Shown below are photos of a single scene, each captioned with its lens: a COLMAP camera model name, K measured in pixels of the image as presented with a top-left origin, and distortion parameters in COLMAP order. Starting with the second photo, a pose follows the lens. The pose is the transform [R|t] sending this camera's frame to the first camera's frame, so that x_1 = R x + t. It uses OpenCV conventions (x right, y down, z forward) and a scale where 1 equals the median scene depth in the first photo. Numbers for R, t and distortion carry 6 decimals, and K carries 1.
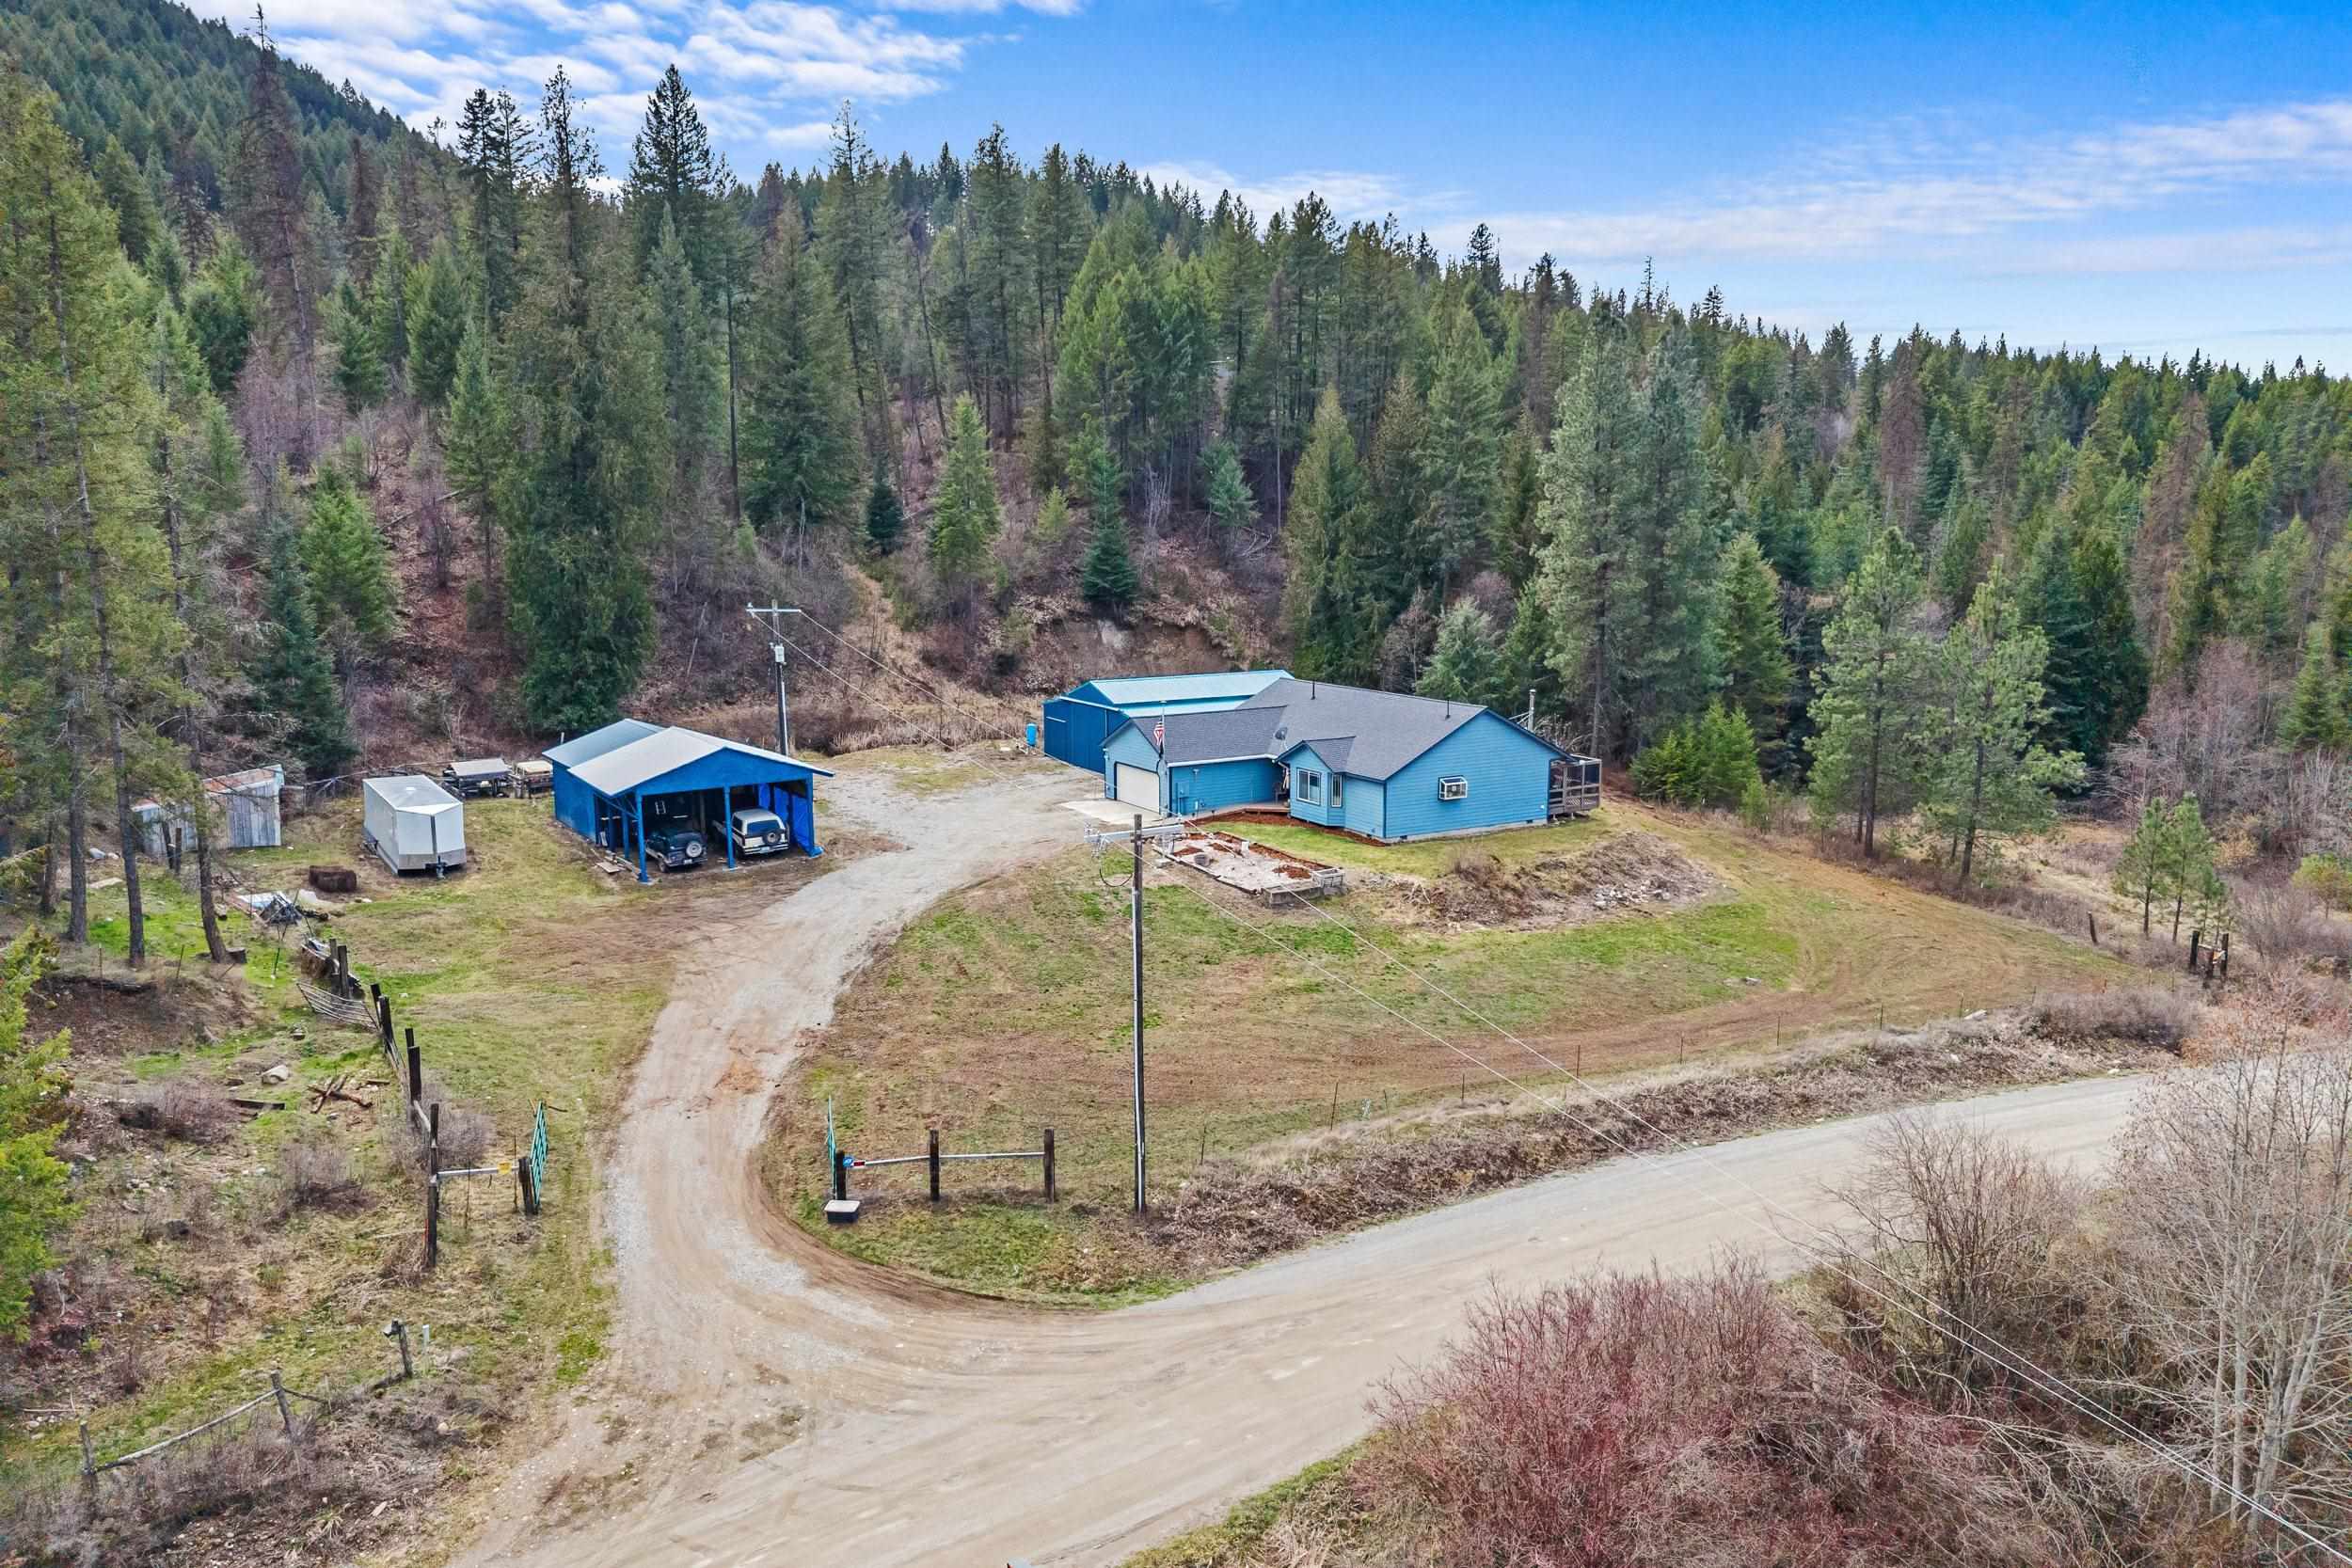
lens RADIAL K [[1587.4, 0, 1176.0], [0, 1587.4, 784.0], [0, 0, 1]] dist [-0.002214, 0.000038]
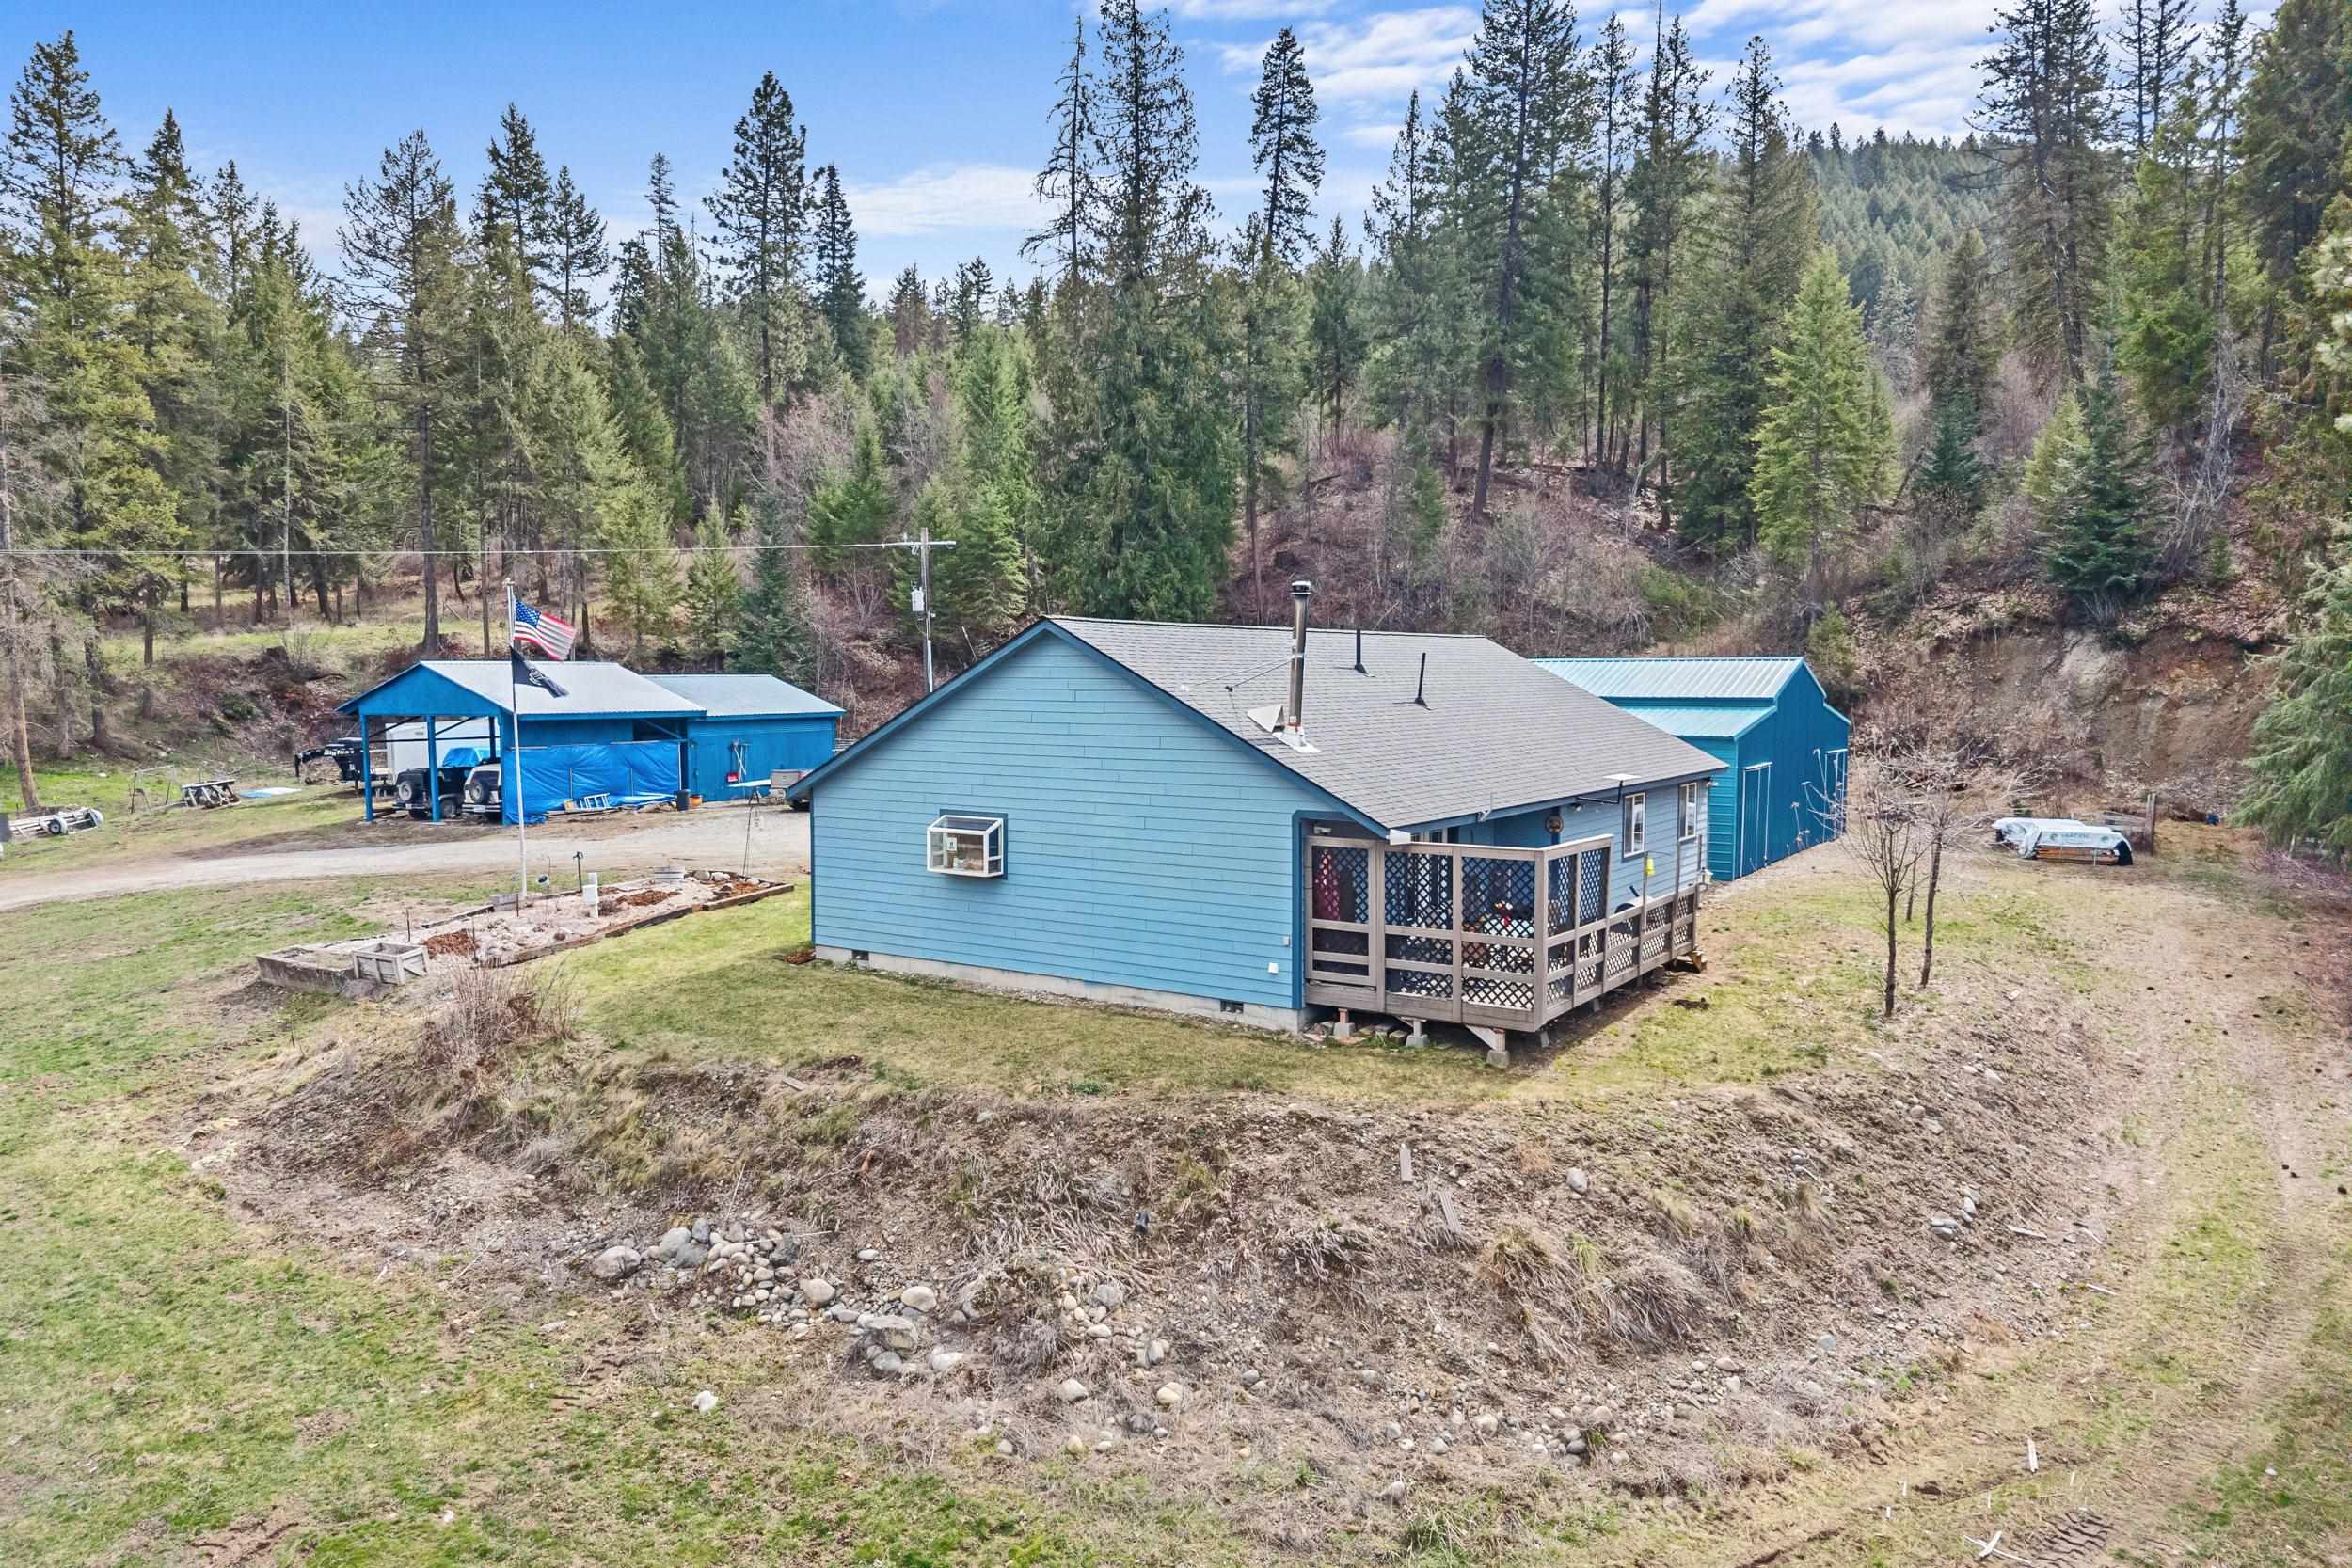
lens RADIAL K [[1587.4, 0, 1176.0], [0, 1587.4, 784.0], [0, 0, 1]] dist [-0.002214, 0.000038]
pose [[0.418766, 0.060467, -0.906079, 0.454675], [-0.143586, 0.989638, -0.000319, -0.016637], [0.896670, 0.130234, 0.423109, 0.780359]]
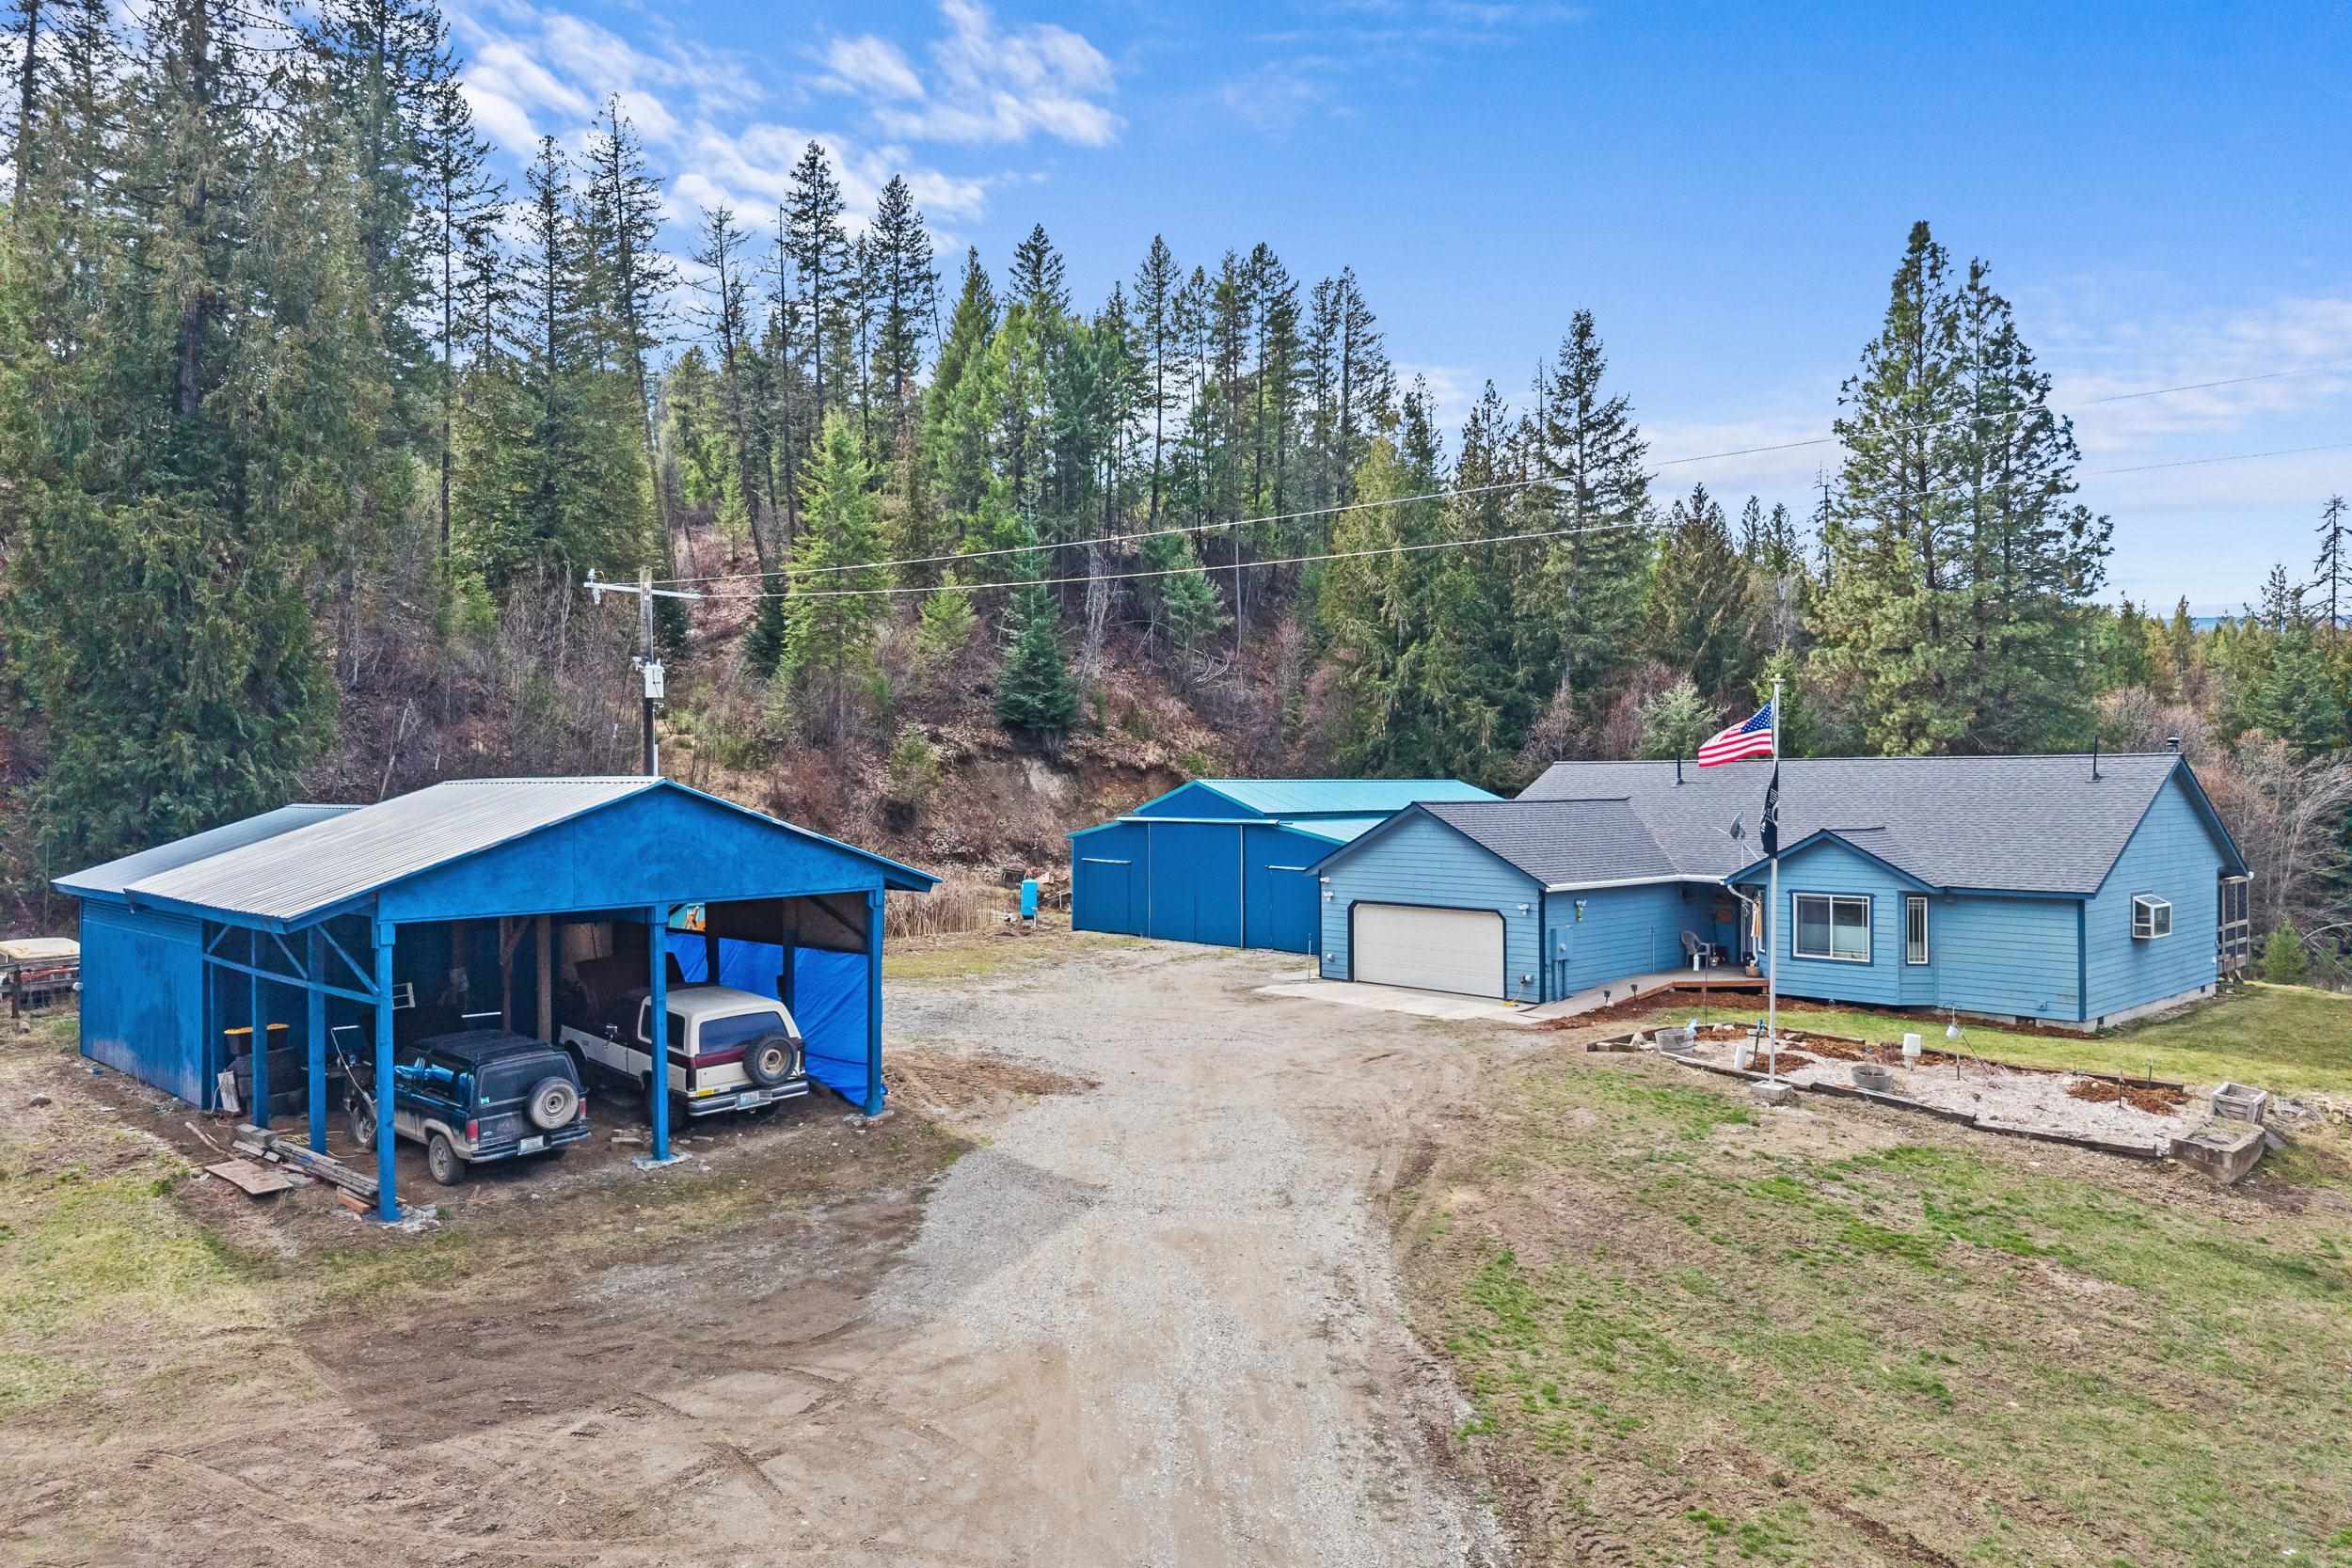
lens RADIAL K [[1590.5, 0, 1176.0], [0, 1590.5, 784.0], [0, 0, 1]] dist [0.005524, 0.007425]
pose [[0.977261, -0.002143, 0.212029, -0.192500], [0.036753, 0.986525, -0.159430, 0.025736], [-0.208831, 0.163598, 0.964171, 0.506318]]
